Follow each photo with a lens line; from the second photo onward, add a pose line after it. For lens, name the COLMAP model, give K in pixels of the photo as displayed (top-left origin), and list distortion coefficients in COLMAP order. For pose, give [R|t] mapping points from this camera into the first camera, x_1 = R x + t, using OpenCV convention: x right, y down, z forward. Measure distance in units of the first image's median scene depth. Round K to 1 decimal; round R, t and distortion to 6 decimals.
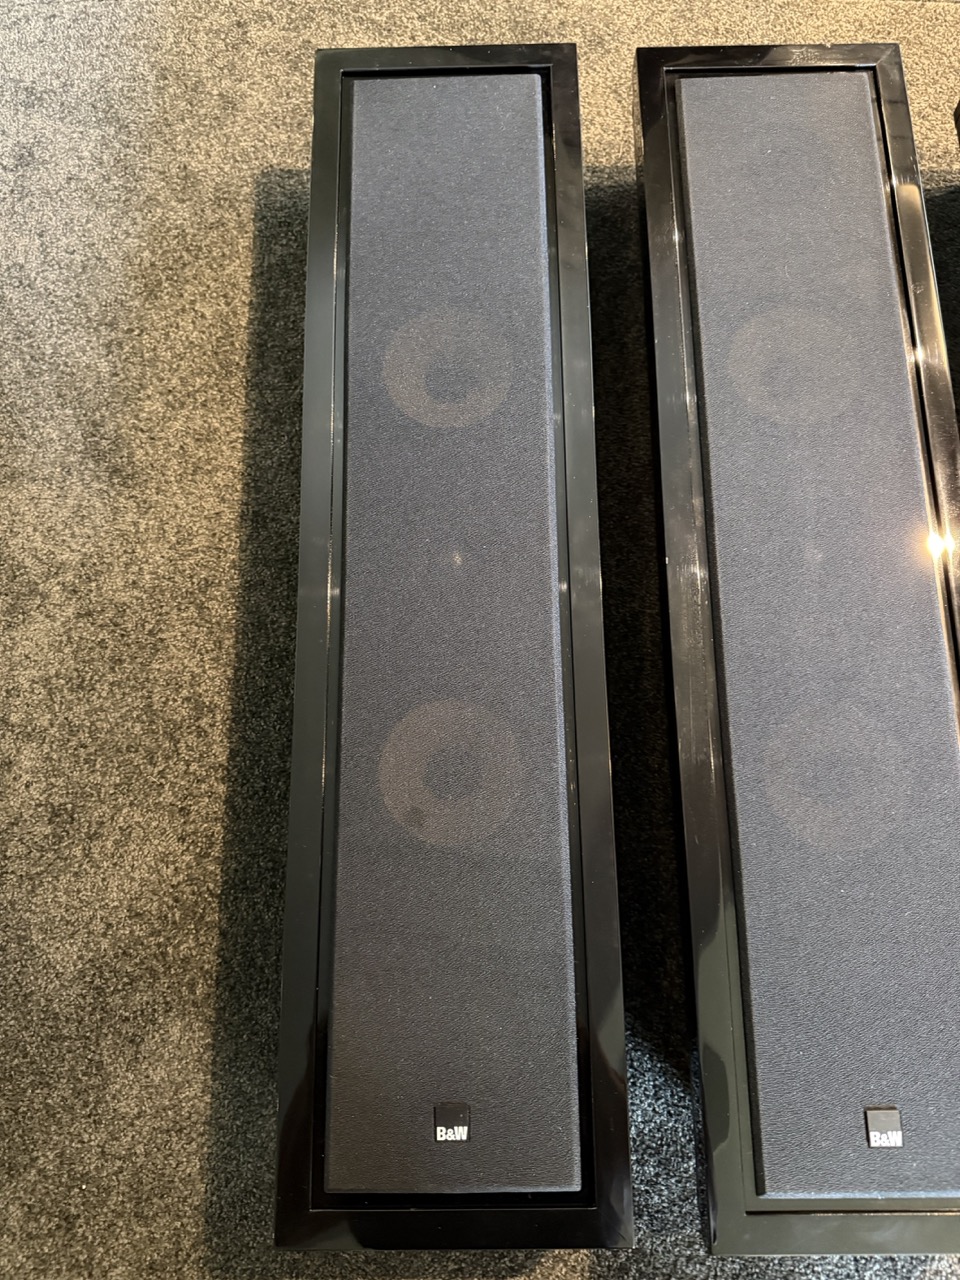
lens RADIAL K [[872.8, 0, 481.5], [0, 872.8, 648.4], [0, 0, 1]] dist [-0.005622, -0.008764]
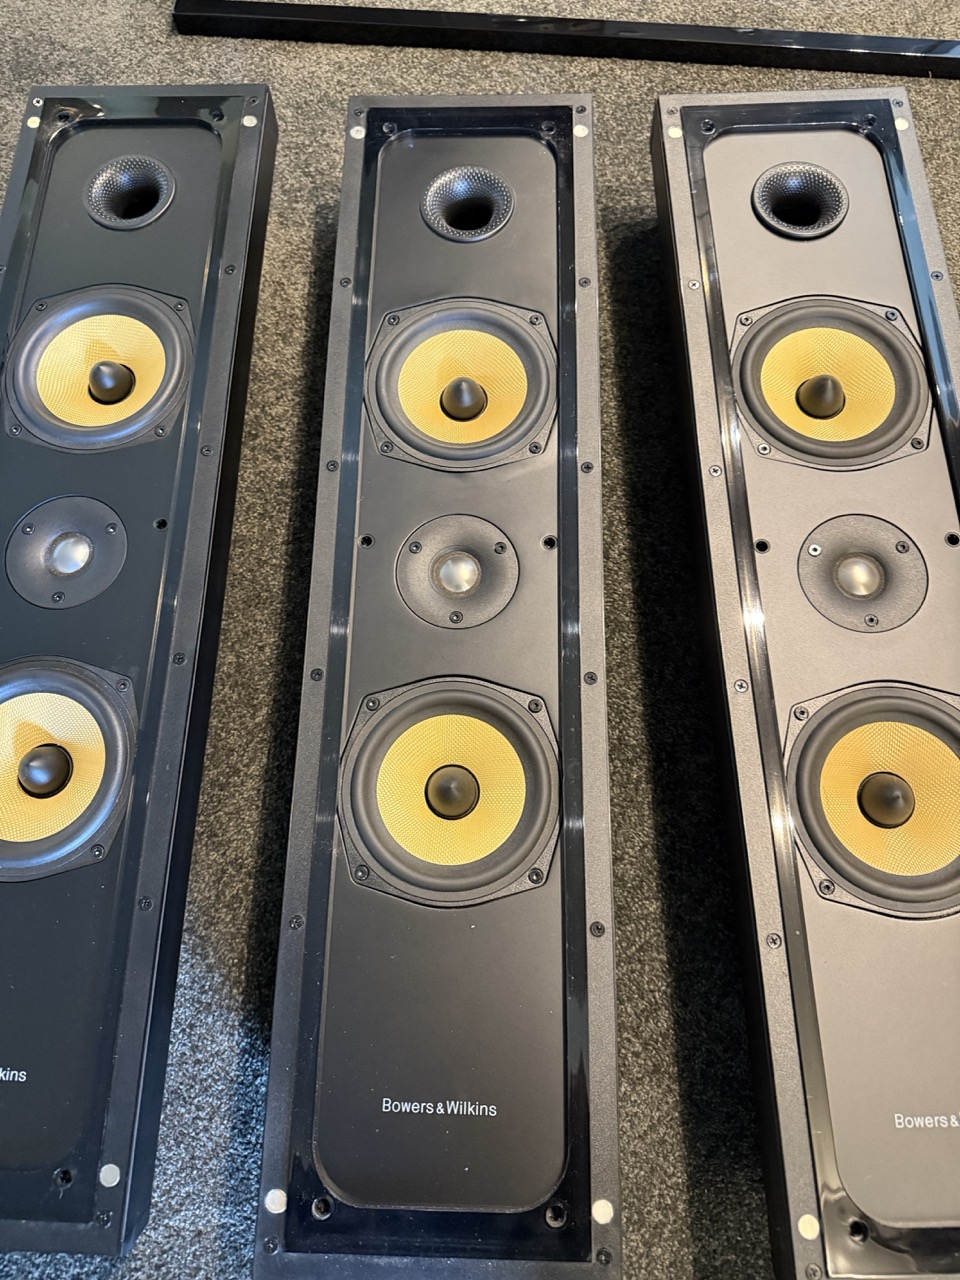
lens RADIAL K [[872.8, 0, 483.3], [0, 872.8, 646.7], [0, 0, 1]] dist [-0.005622, -0.008764]
pose [[0.999501, 0.029179, -0.012122, 0.757181], [-0.029931, 0.997281, -0.067346, 0.049782], [0.010124, 0.067675, 0.997656, 0.004416]]
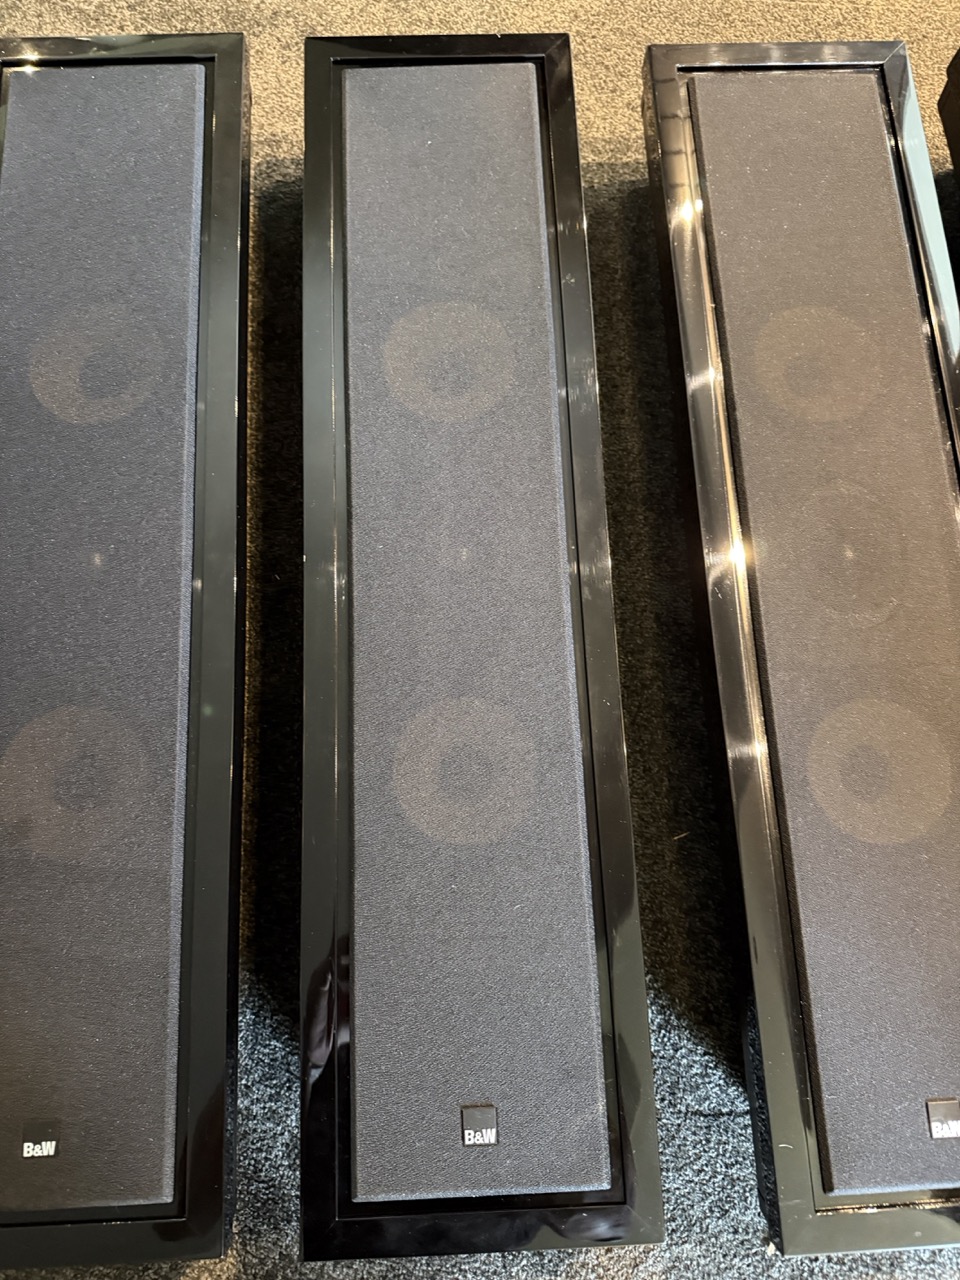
lens RADIAL K [[872.8, 0, 479.7], [0, 872.8, 647.2], [0, 0, 1]] dist [-0.005622, -0.008764]
pose [[0.998647, -0.022707, 0.046781, 0.310758], [0.022494, 0.999734, 0.005074, -0.000635], [-0.046884, -0.004015, 0.998892, 0.003851]]
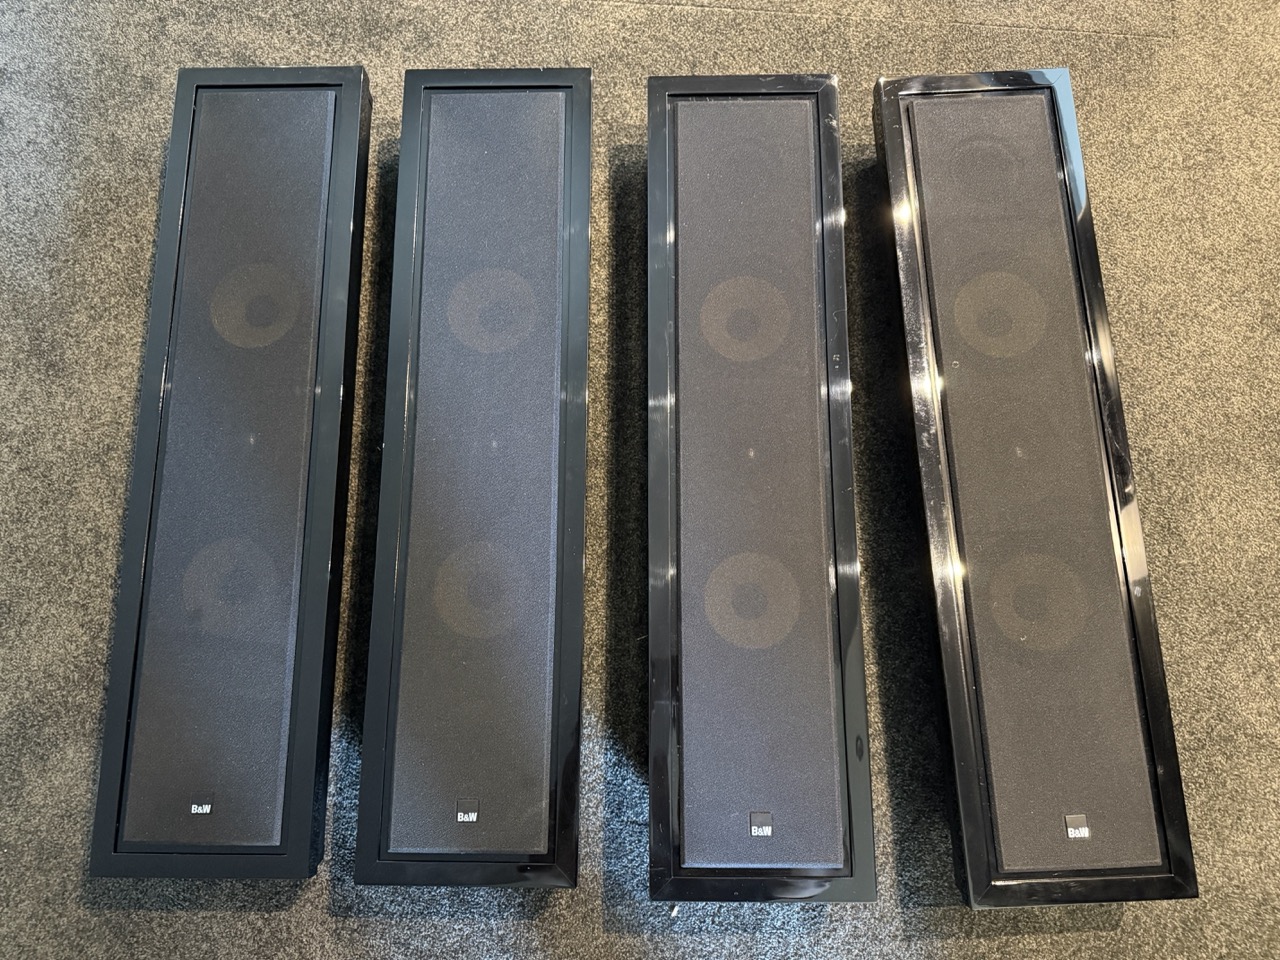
lens RADIAL K [[872.8, 0, 647.6], [0, 872.8, 475.3], [0, 0, 1]] dist [-0.005622, -0.008764]
pose [[0.999912, 0.013094, -0.001985, 0.572350], [-0.013006, 0.999145, 0.039253, -0.097936], [0.002497, -0.039224, 0.999227, -0.423892]]
